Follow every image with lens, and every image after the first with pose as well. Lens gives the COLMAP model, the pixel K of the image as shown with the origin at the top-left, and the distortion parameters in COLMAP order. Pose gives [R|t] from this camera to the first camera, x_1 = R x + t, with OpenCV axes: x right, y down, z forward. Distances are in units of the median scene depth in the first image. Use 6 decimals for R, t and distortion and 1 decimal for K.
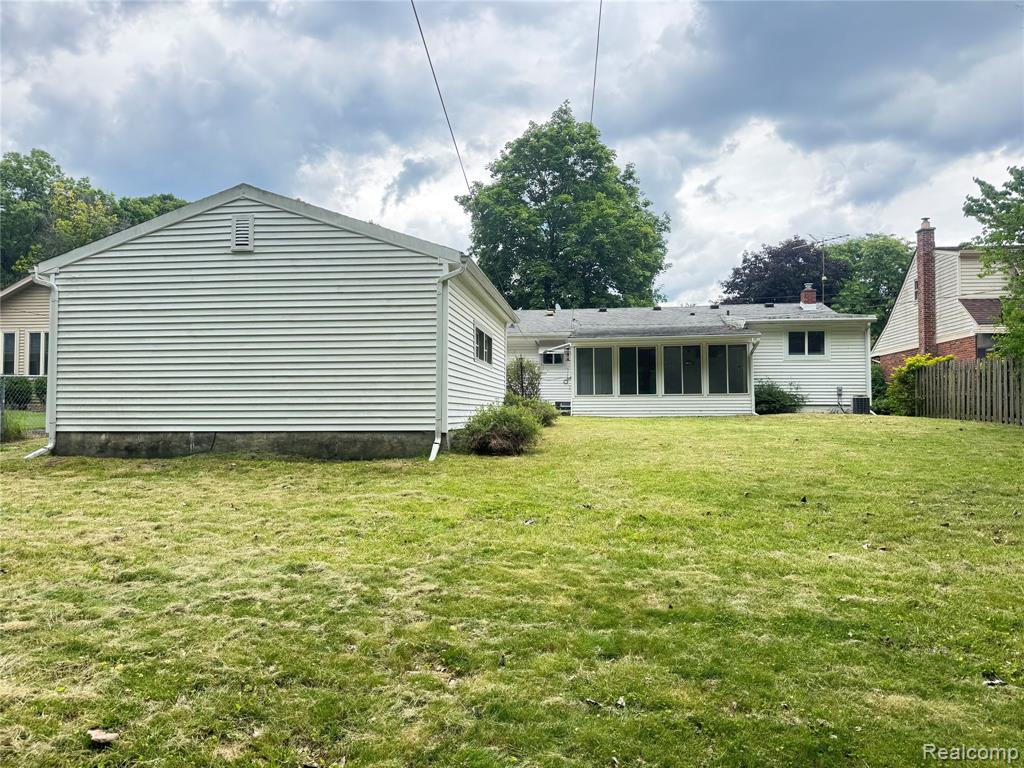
lens RADIAL K [[723.6, 0, 512.9], [0, 723.6, 383.9], [0, 0, 1]] dist [0.009301, -0.011343]
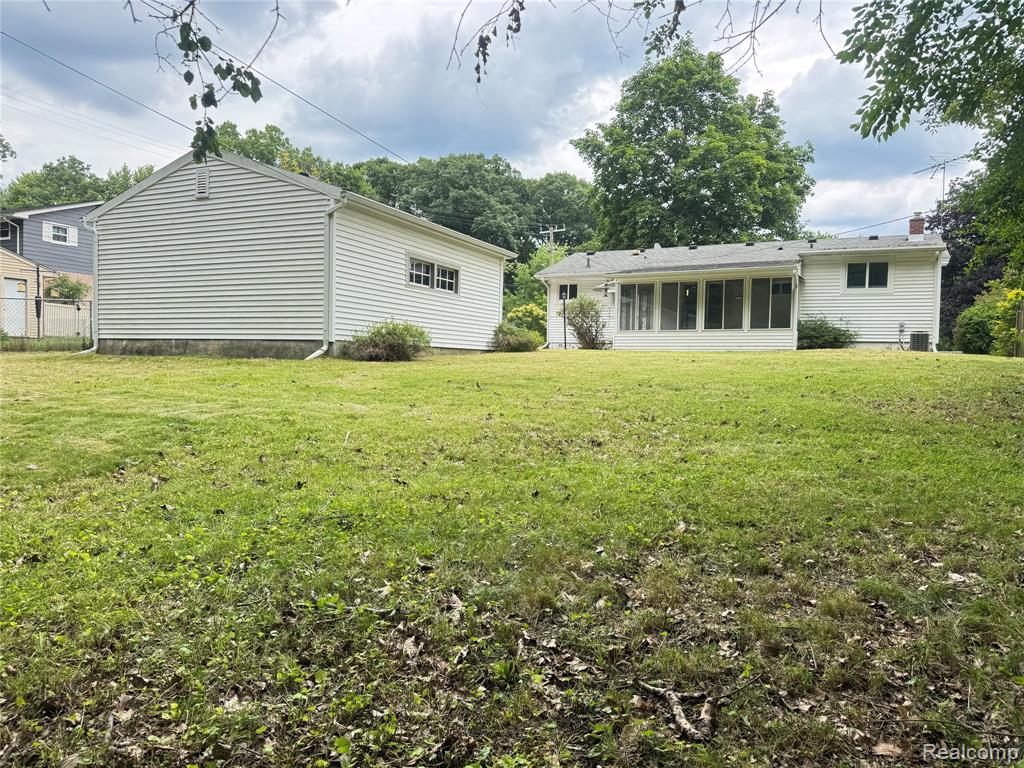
lens RADIAL K [[723.6, 0, 515.1], [0, 723.6, 387.0], [0, 0, 1]] dist [0.009301, -0.011343]
pose [[0.949246, 0.033273, -0.312769, 0.277200], [-0.011372, 0.997369, 0.071589, 0.025505], [0.314328, -0.064398, 0.947128, -0.027456]]
